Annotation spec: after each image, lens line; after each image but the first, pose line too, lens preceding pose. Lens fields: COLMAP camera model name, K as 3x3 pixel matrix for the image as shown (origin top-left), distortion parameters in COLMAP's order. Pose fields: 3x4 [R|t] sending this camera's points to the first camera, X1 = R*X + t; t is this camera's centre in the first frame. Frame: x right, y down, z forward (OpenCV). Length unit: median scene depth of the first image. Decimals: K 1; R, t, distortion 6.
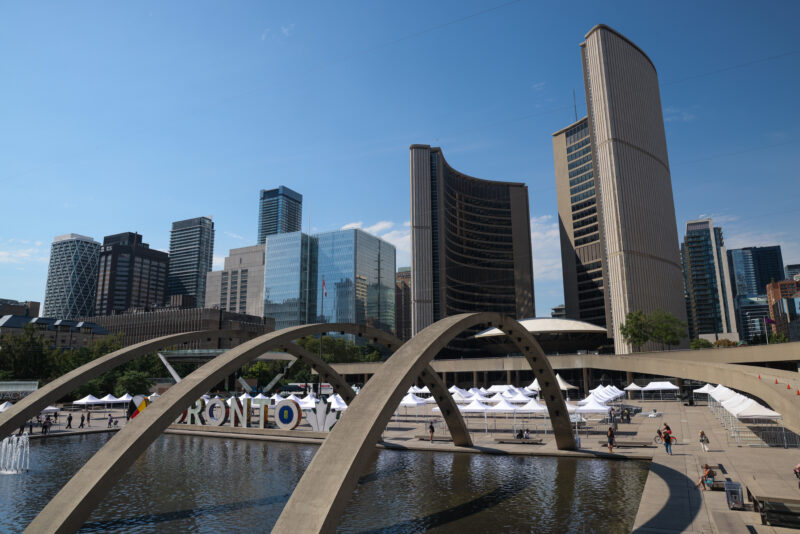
lens RADIAL K [[548.8, 0, 400.0], [0, 548.8, 267.0], [0, 0, 1]] dist [-0.065205, 0.000653]
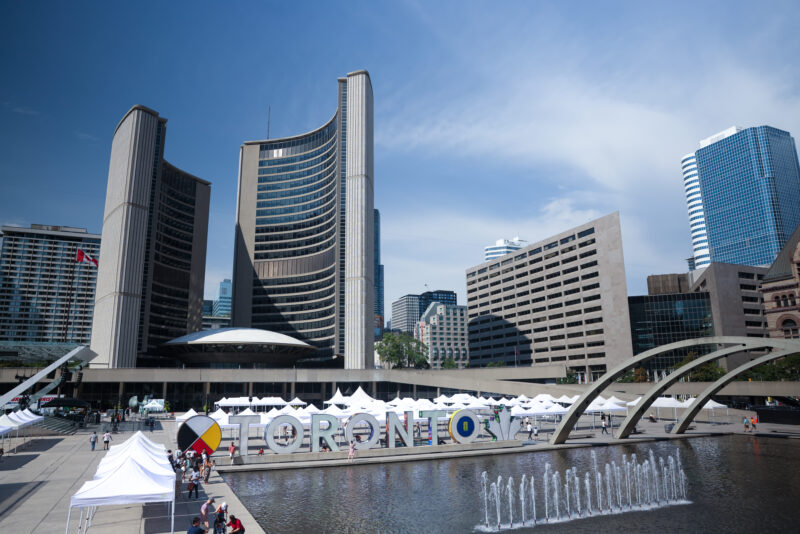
lens RADIAL K [[558.2, 0, 400.0], [0, 558.2, 267.0], [0, 0, 1]] dist [-0.090366, -0.000035]
pose [[0.627794, 0.173192, 0.758867, -0.298906], [-0.153867, 0.983307, -0.097124, 0.035730], [-0.763020, -0.055791, 0.643963, 0.154135]]
